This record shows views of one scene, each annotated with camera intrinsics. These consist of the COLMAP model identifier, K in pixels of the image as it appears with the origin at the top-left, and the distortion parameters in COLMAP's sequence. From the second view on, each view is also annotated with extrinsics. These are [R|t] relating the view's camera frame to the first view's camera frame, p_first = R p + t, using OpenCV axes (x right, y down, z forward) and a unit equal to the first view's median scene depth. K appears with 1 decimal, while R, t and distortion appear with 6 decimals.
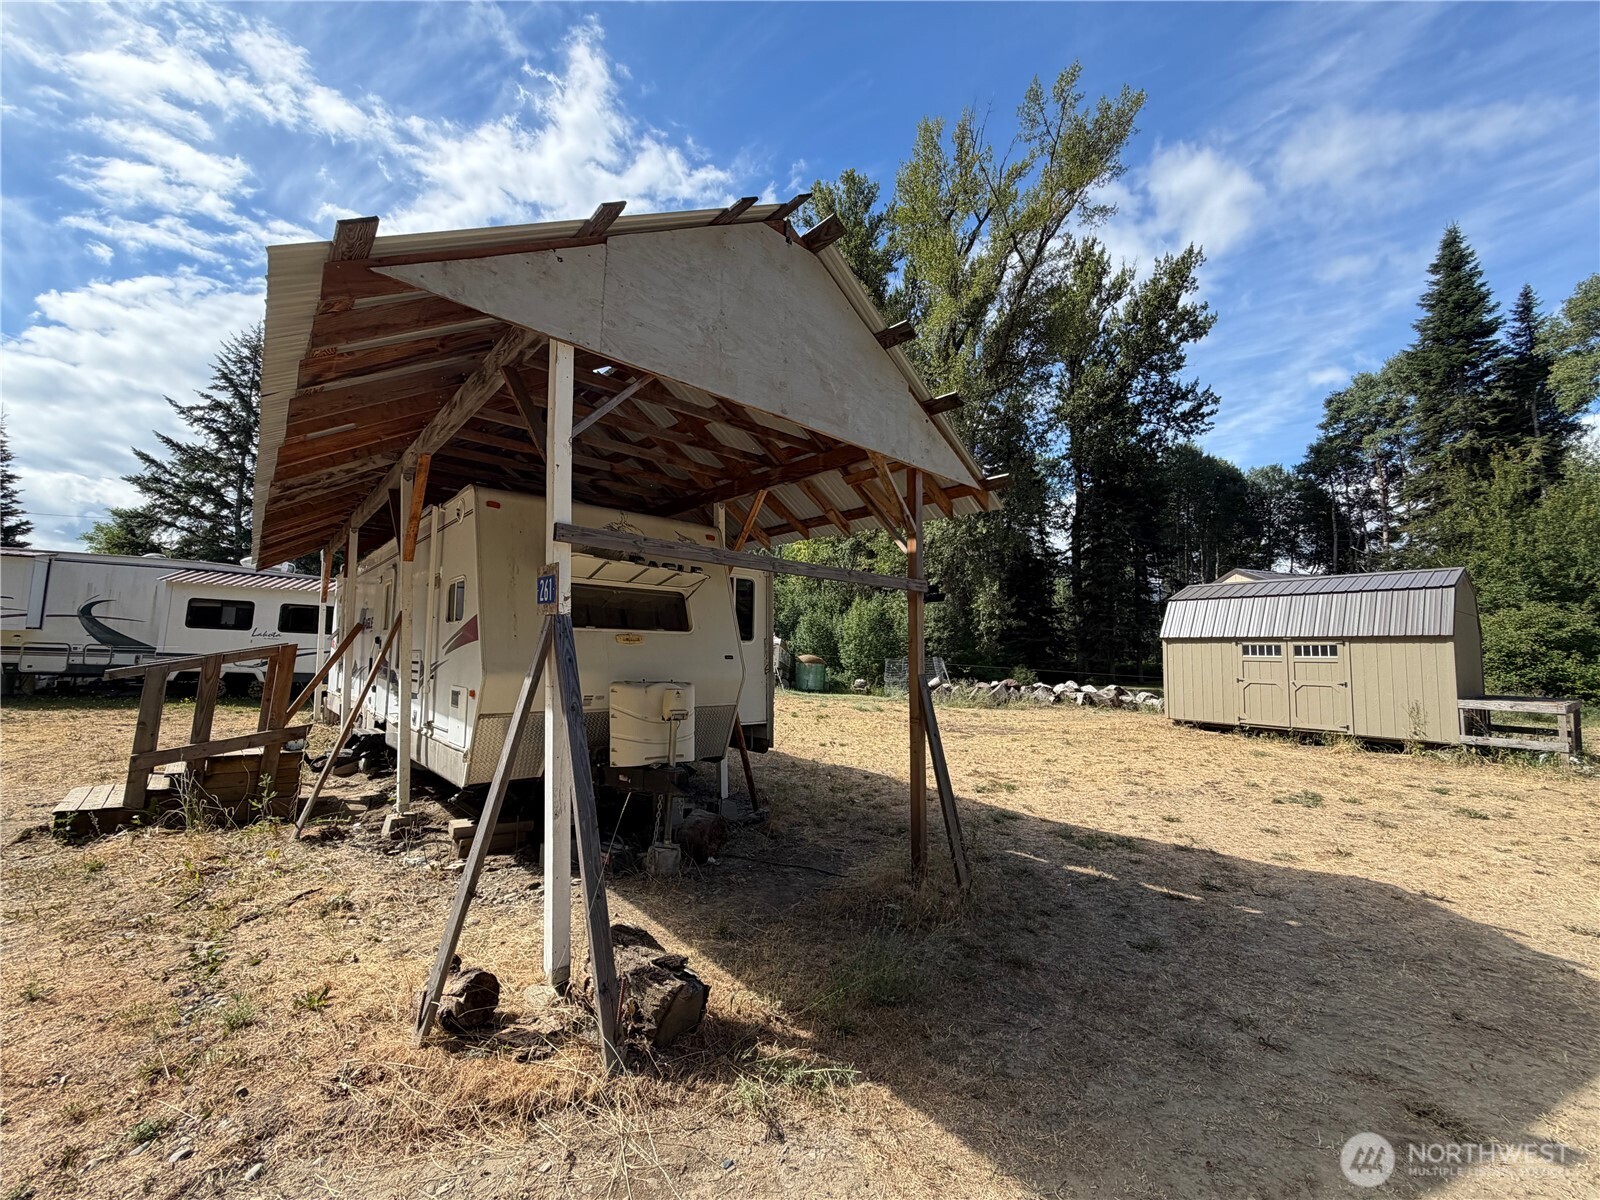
lens RADIAL K [[633.7, 0, 786.1], [0, 633.7, 603.7], [0, 0, 1]] dist [-0.002112, -0.000112]
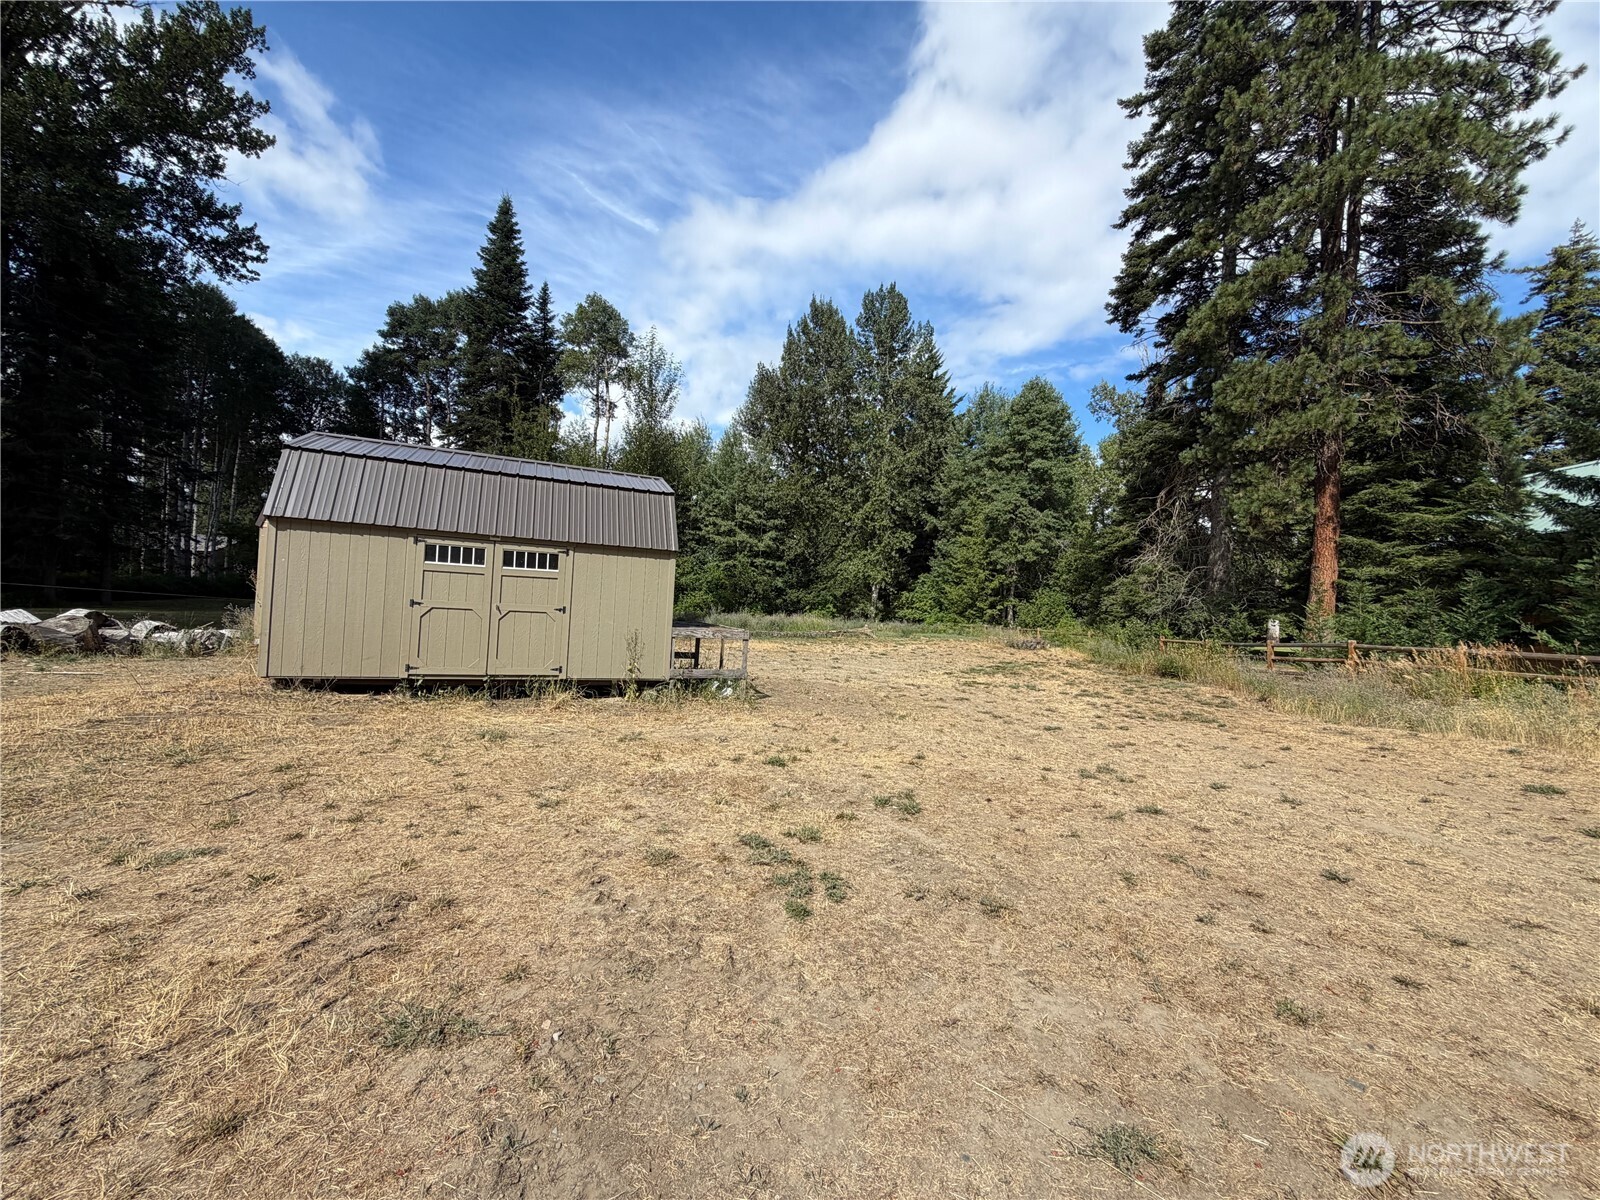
lens RADIAL K [[633.7, 0, 803.5], [0, 633.7, 612.2], [0, 0, 1]] dist [-0.002112, -0.000112]
pose [[0.215868, -0.011497, 0.976355, 0.069342], [-0.122945, 0.991652, 0.038860, 0.019393], [-0.968651, -0.128427, 0.212652, 0.163165]]
